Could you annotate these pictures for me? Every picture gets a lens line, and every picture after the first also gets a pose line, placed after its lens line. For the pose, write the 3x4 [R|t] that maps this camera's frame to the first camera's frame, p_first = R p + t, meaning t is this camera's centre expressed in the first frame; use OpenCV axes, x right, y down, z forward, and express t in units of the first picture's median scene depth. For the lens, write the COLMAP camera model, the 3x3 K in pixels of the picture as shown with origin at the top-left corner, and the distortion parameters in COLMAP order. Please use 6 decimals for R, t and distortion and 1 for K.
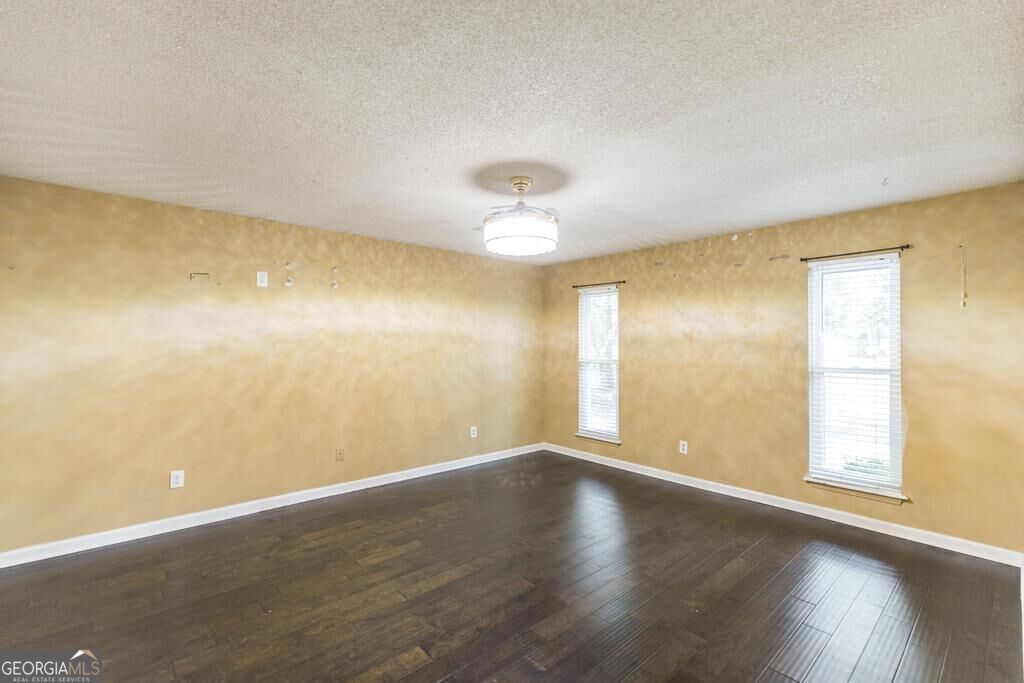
lens RADIAL K [[447.5, 0, 495.8], [0, 447.5, 346.0], [0, 0, 1]] dist [0.001825, 0.000540]
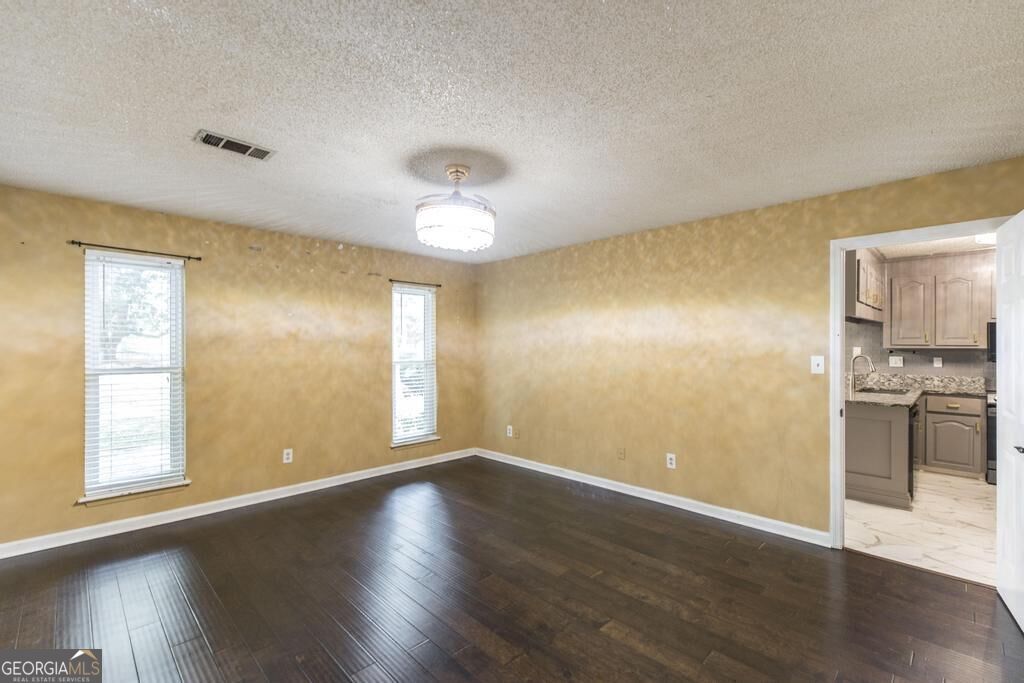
lens RADIAL K [[447.5, 0, 511.6], [0, 447.5, 344.9], [0, 0, 1]] dist [0.001825, 0.000540]
pose [[-0.070586, -0.002724, 0.997502, -0.548931], [0.000289, 0.999996, 0.002751, -0.005339], [-0.997506, 0.000482, -0.070585, 0.622195]]
